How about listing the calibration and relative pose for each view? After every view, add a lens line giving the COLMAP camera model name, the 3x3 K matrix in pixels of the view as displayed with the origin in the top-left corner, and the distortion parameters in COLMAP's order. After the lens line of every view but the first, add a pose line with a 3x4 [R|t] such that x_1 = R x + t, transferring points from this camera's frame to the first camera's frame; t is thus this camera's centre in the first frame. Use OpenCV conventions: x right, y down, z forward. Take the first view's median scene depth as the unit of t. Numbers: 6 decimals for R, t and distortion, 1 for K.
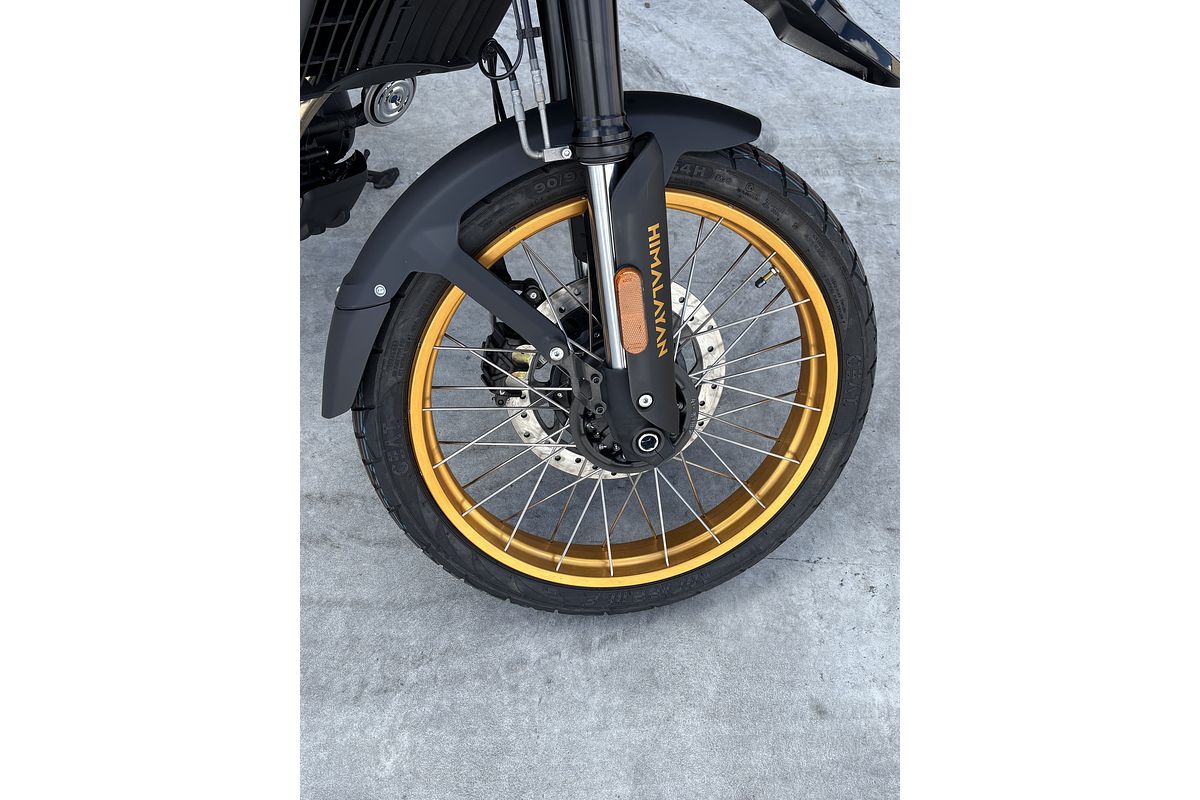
lens RADIAL K [[750.9, 0, 599.4], [0, 750.9, 408.0], [0, 0, 1]] dist [0.071250, -0.133307]
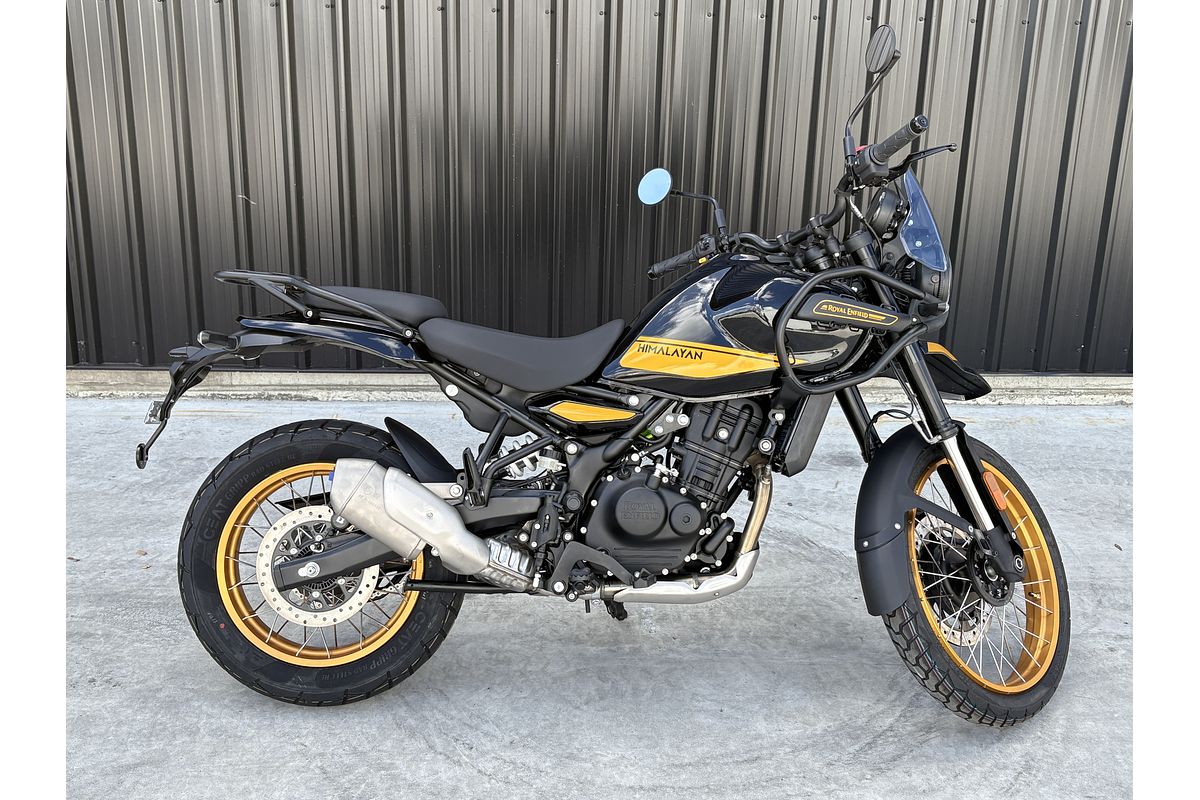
lens RADIAL K [[1273.1, 0, 596.9], [0, 1273.1, 405.2], [0, 0, 1]] dist [0.129778, -0.355430]
pose [[0.998137, -0.059496, 0.013497, -0.480722], [0.055003, 0.781895, -0.620979, 1.073715], [0.026392, 0.620565, 0.783711, -1.260038]]
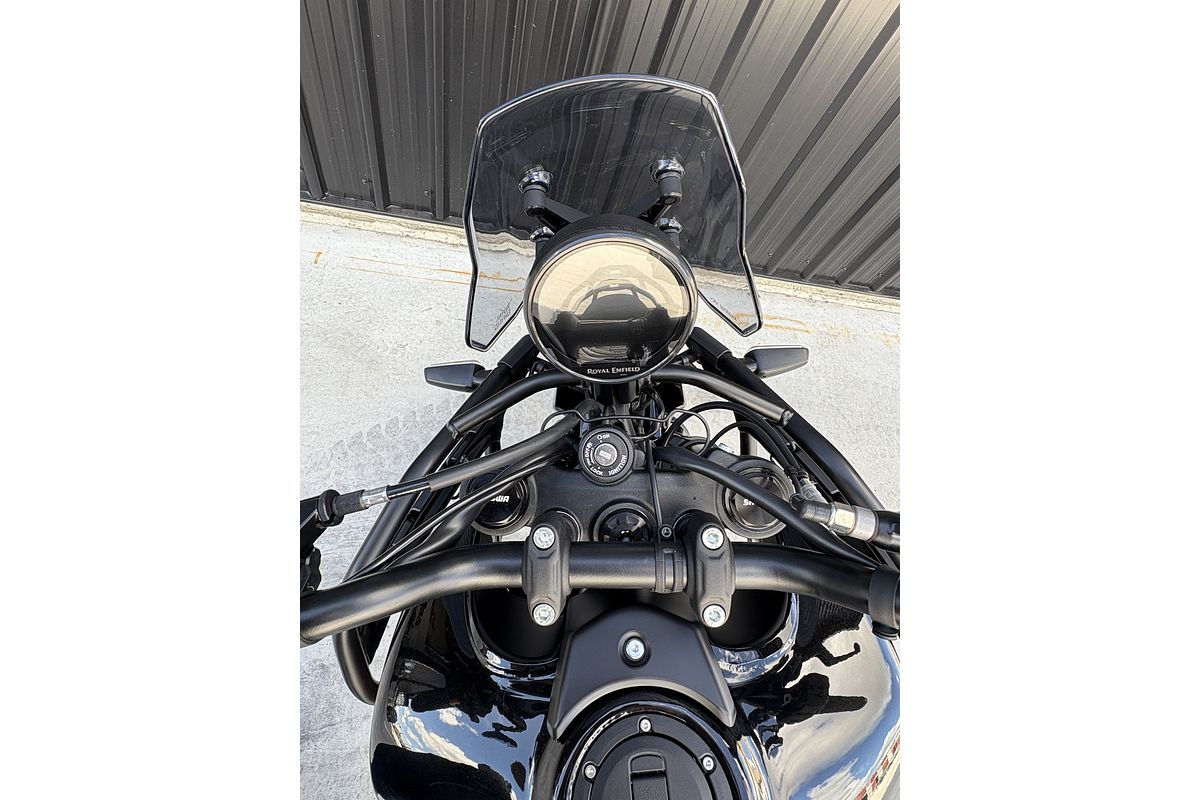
lens RADIAL K [[461.8, 0, 599.6], [0, 461.8, 385.6], [0, 0, 1]] dist [0.001350, 0.000110]
pose [[0.977946, 0.061110, 0.199717, -0.325779], [-0.069822, 0.996878, 0.036868, -1.357086], [-0.196841, -0.049999, 0.979160, 0.593824]]
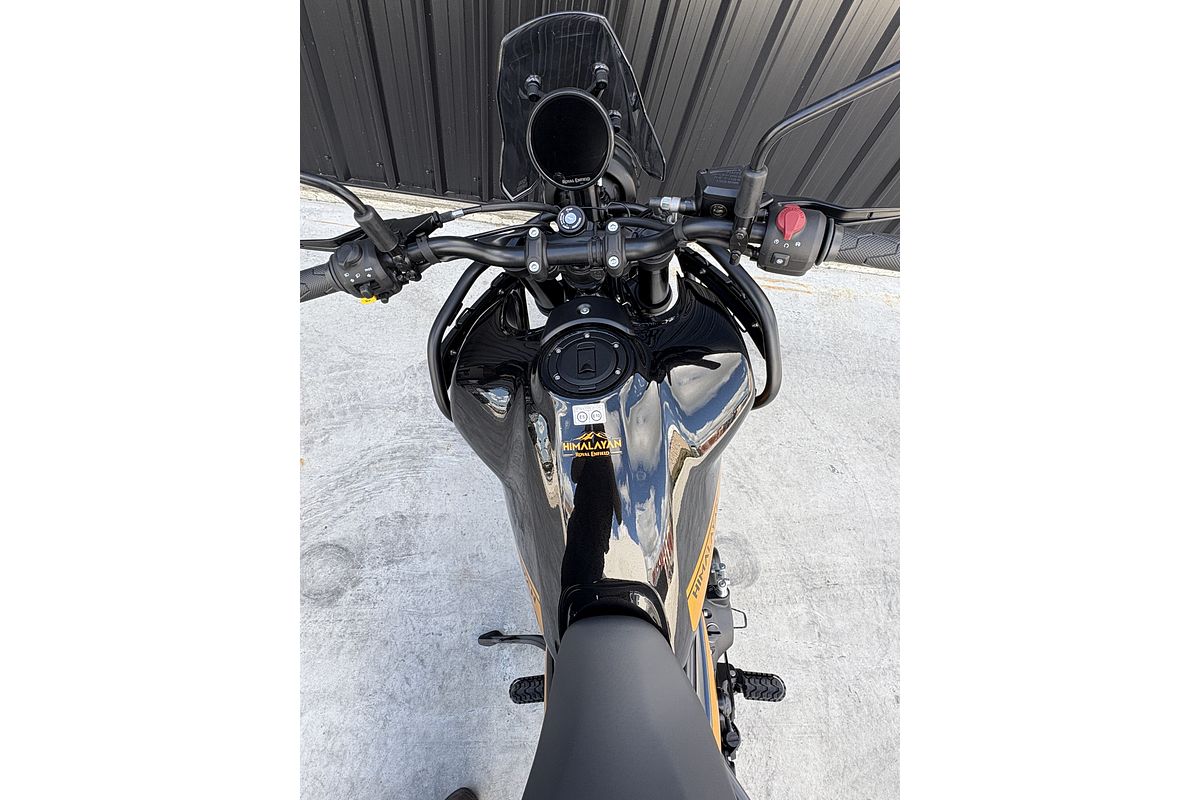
lens RADIAL K [[461.5, 0, 597.2], [0, 461.5, 391.8], [0, 0, 1]] dist [0.001080, 0.000110]
pose [[0.993590, 0.050599, 0.101092, -0.271057], [-0.051577, 0.998644, 0.007088, -1.081840], [-0.100597, -0.012256, 0.994852, 0.298149]]
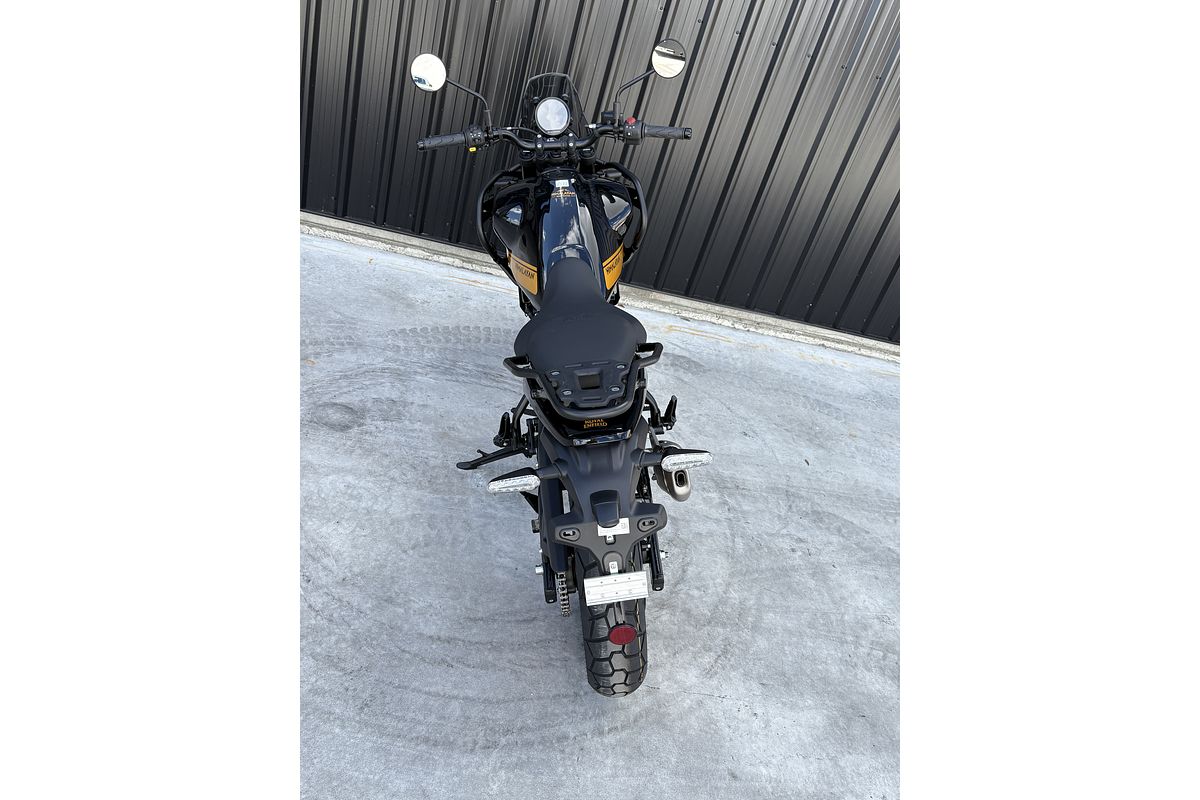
lens RADIAL K [[741.0, 0, 596.6], [0, 741.0, 402.4], [0, 0, 1]] dist [0.037153, -0.001570]
pose [[0.976459, 0.124614, 0.176065, -0.422504], [-0.037568, 0.902015, -0.430068, 0.376426], [-0.212406, 0.413329, 0.885462, -0.802201]]
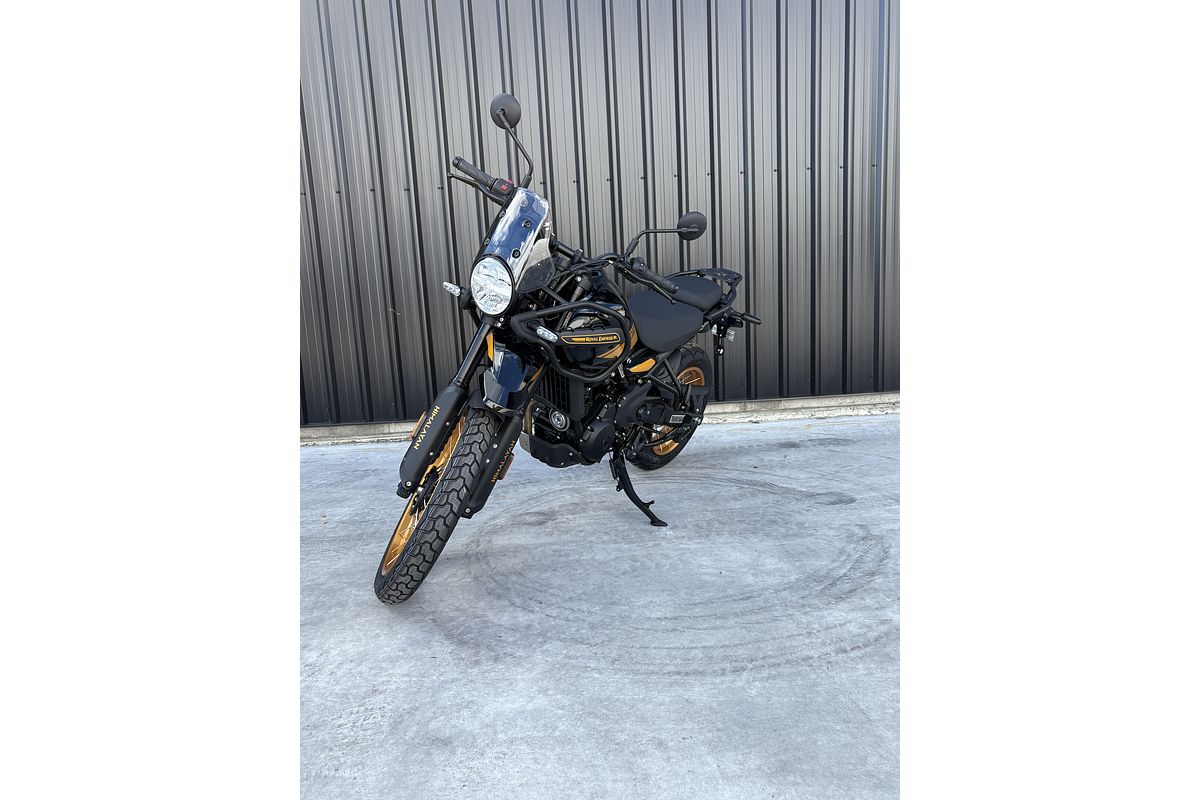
lens RADIAL K [[750.9, 0, 599.4], [0, 750.9, 408.0], [0, 0, 1]] dist [0.071250, -0.133307]
pose [[0.991559, -0.129037, -0.012647, -0.482165], [0.079140, 0.679614, -0.729289, 1.168950], [0.102701, 0.722132, 0.684089, -0.633523]]
